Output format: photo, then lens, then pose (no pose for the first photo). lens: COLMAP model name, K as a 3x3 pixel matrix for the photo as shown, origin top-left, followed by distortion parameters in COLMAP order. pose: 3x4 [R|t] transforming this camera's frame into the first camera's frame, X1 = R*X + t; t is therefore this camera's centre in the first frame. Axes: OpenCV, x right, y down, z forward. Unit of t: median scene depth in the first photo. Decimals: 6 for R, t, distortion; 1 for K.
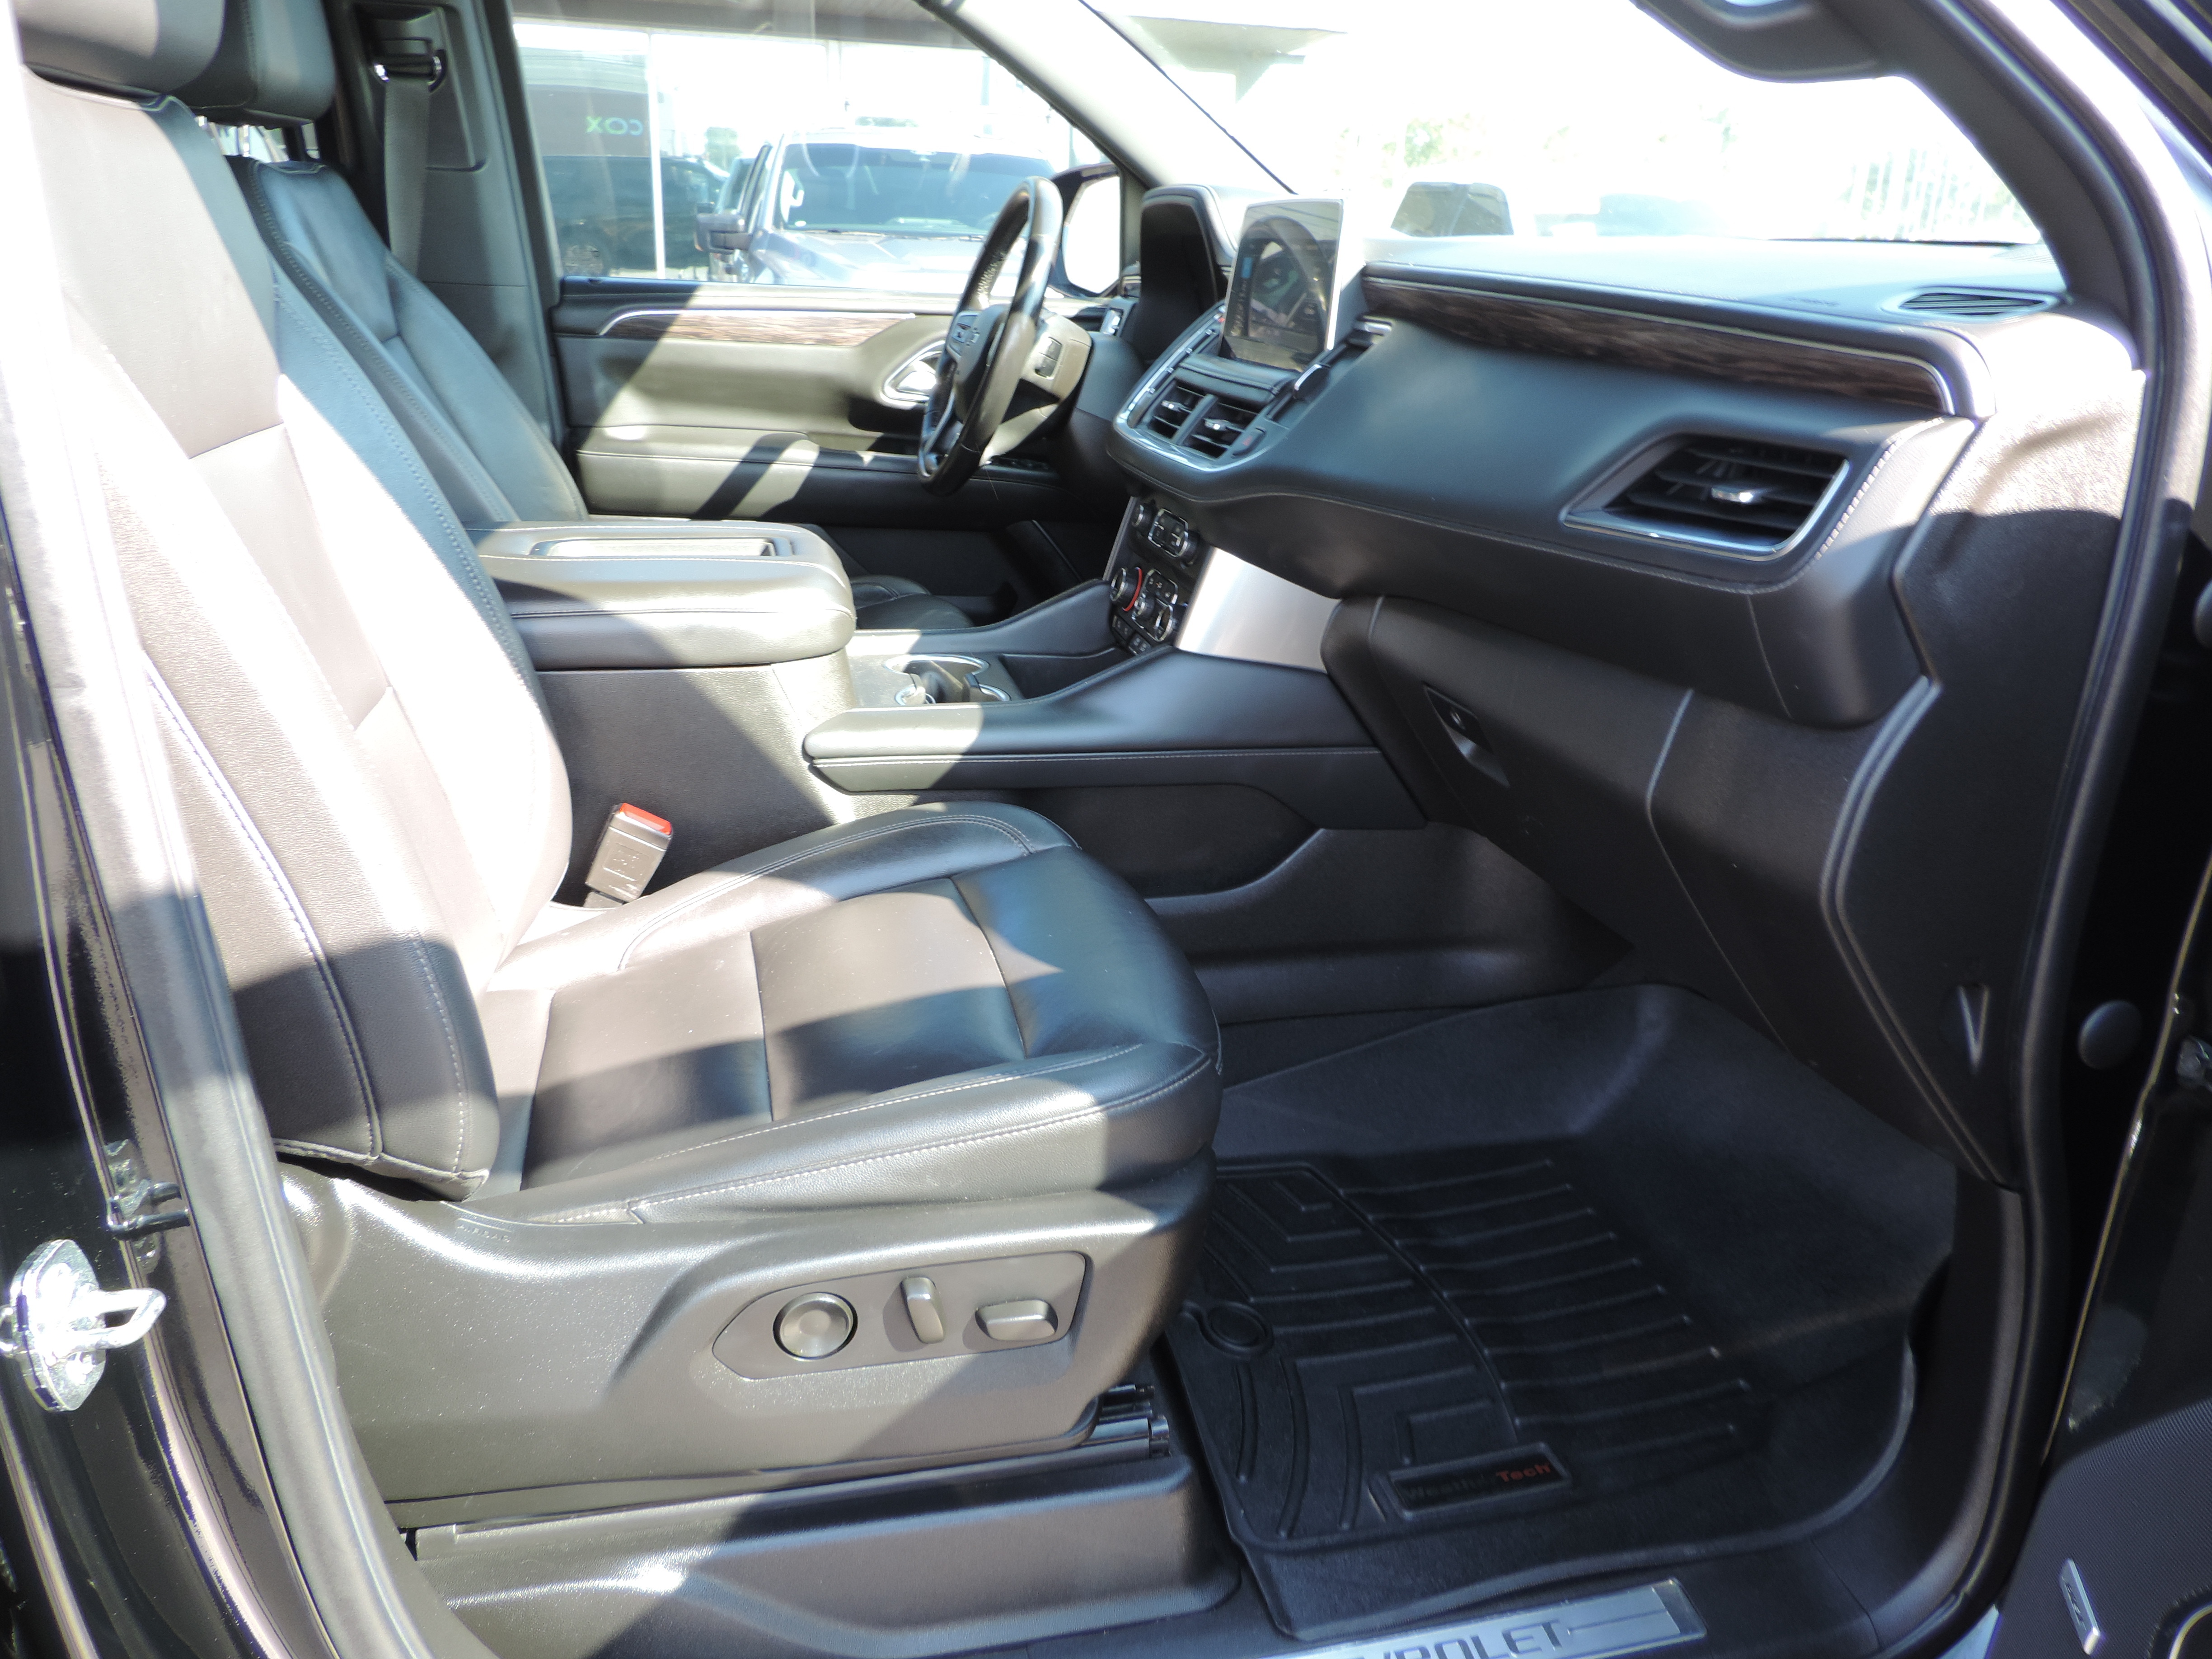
lens RADIAL K [[1554.6, 0, 1106.0], [0, 1554.6, 829.5], [0, 0, 1]] dist [-0.044969, -0.010235]
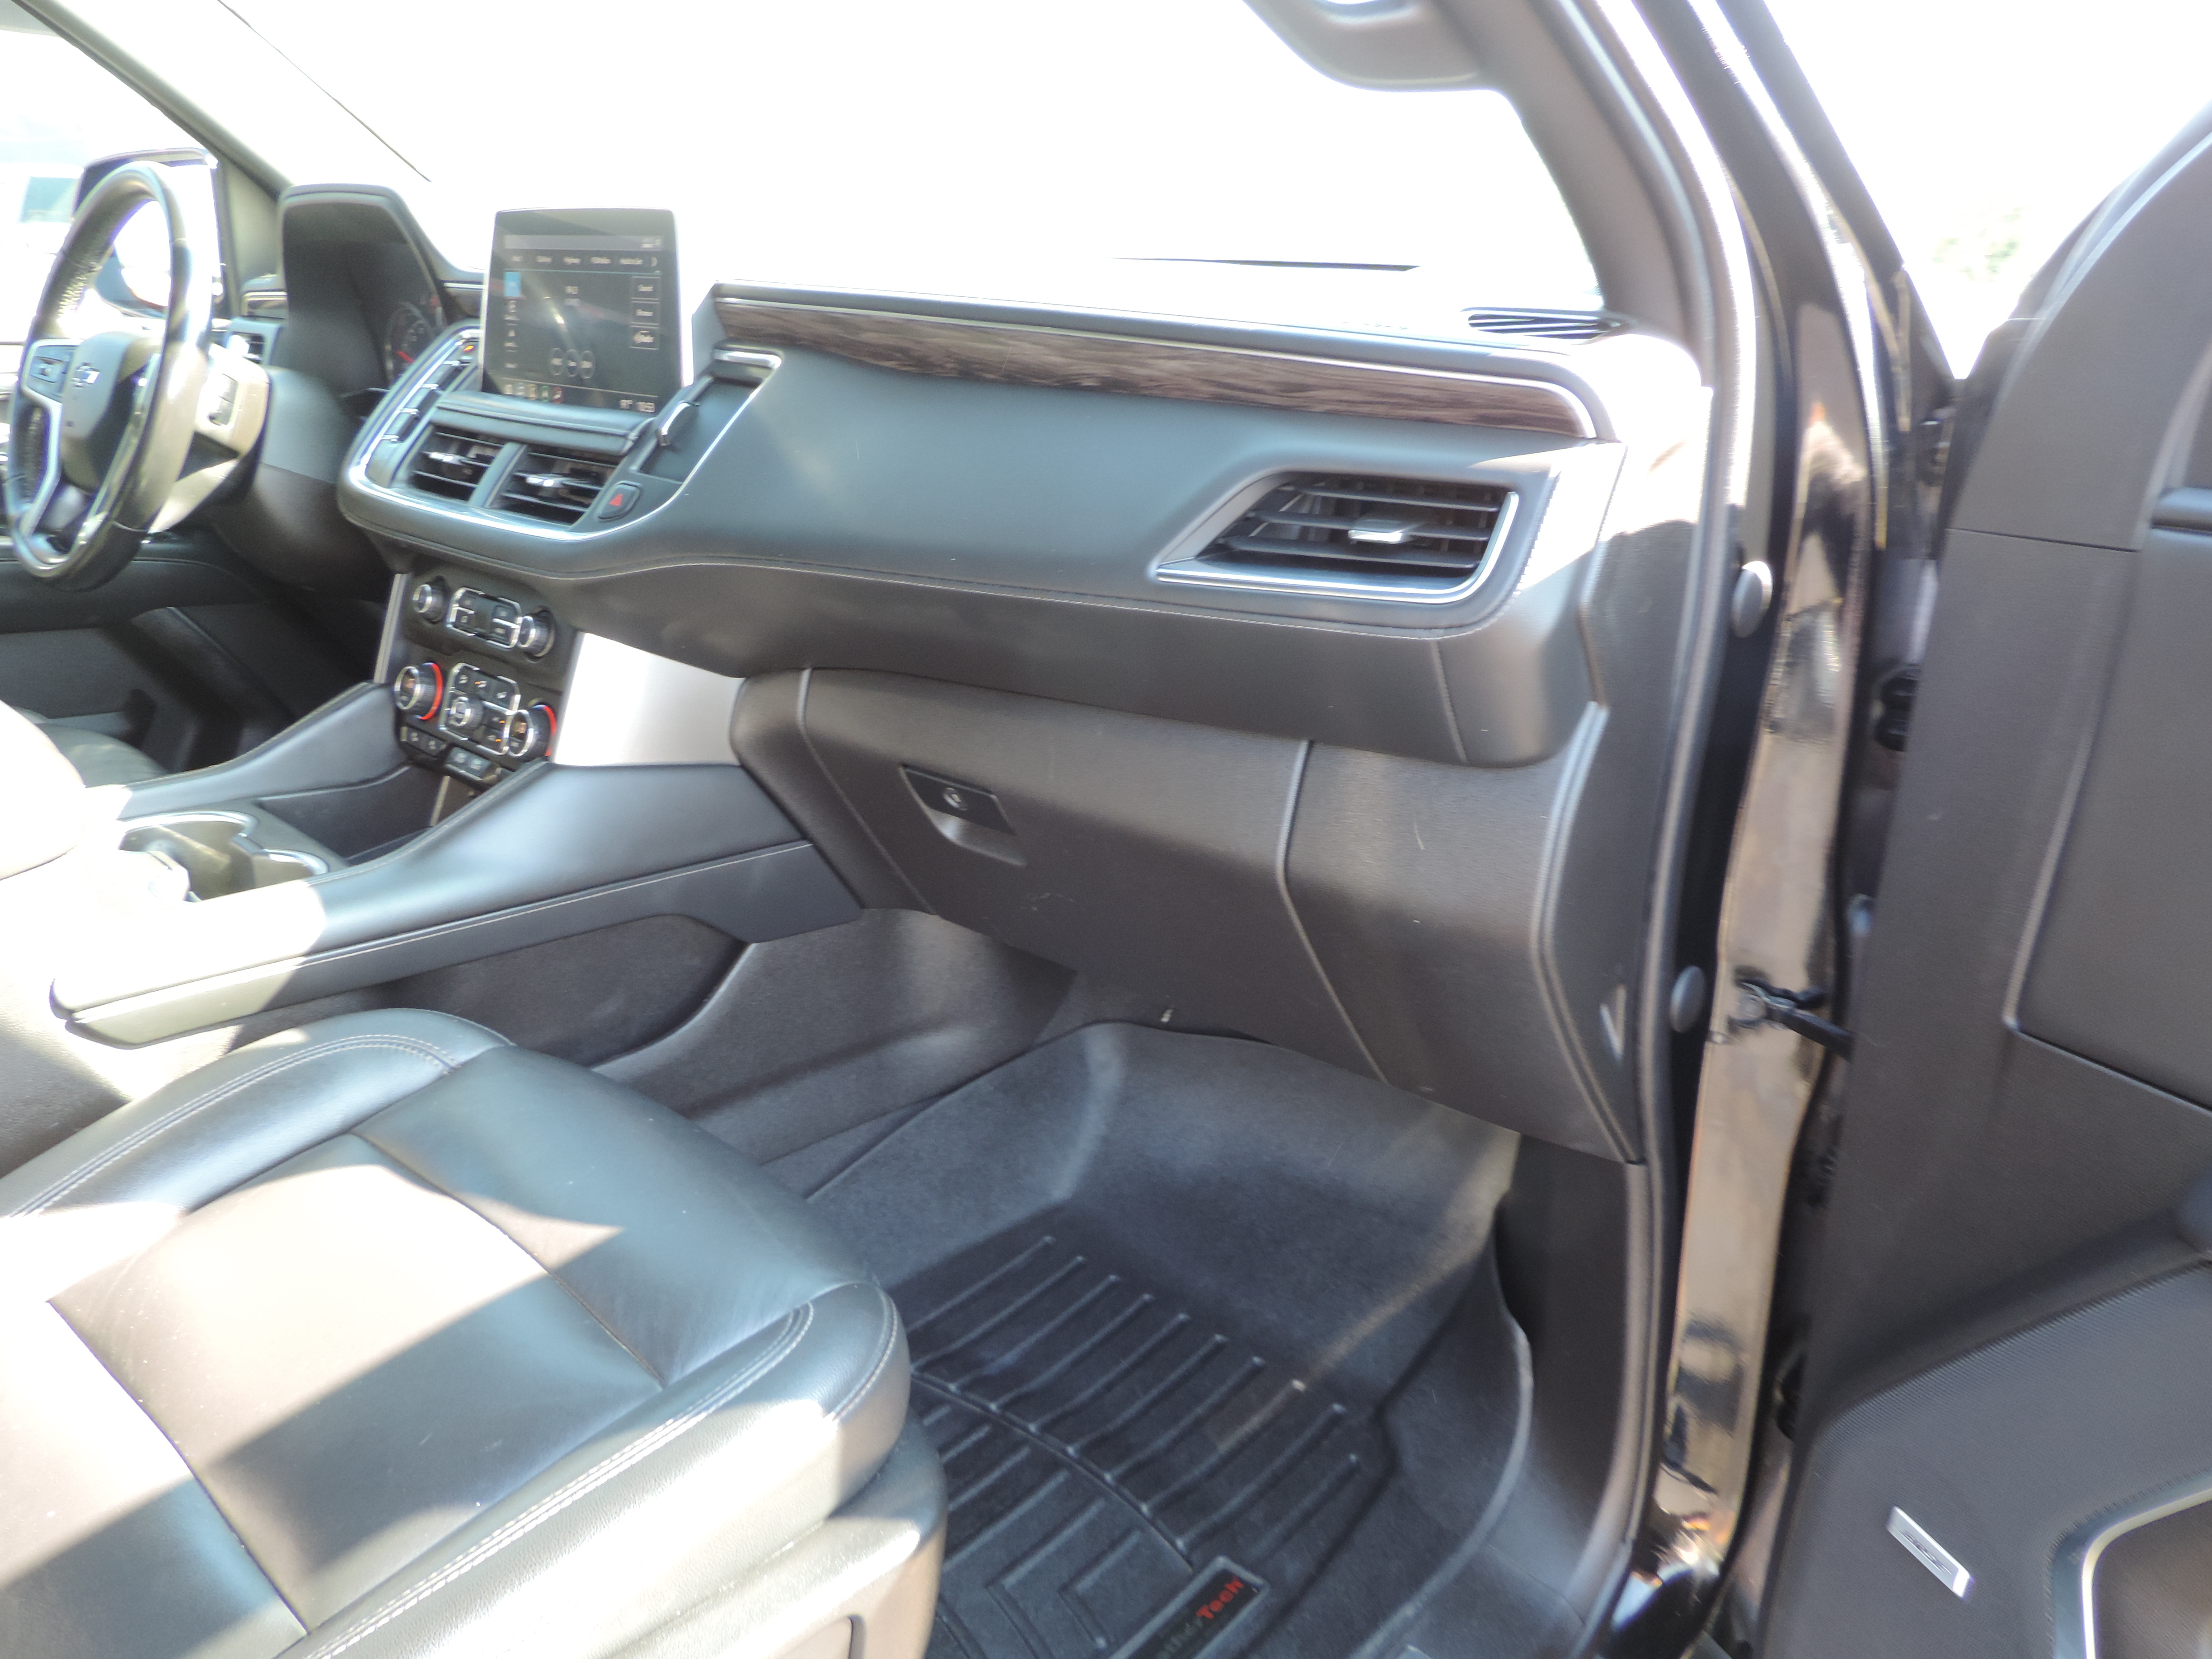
lens RADIAL K [[1527.9, 0, 1106.0], [0, 1527.9, 829.5], [0, 0, 1]] dist [-0.011879, -0.006330]
pose [[0.816322, -0.174039, 0.550753, -0.168630], [0.179877, 0.982708, 0.043925, -0.070402], [-0.548874, 0.063211, 0.833511, 0.207223]]
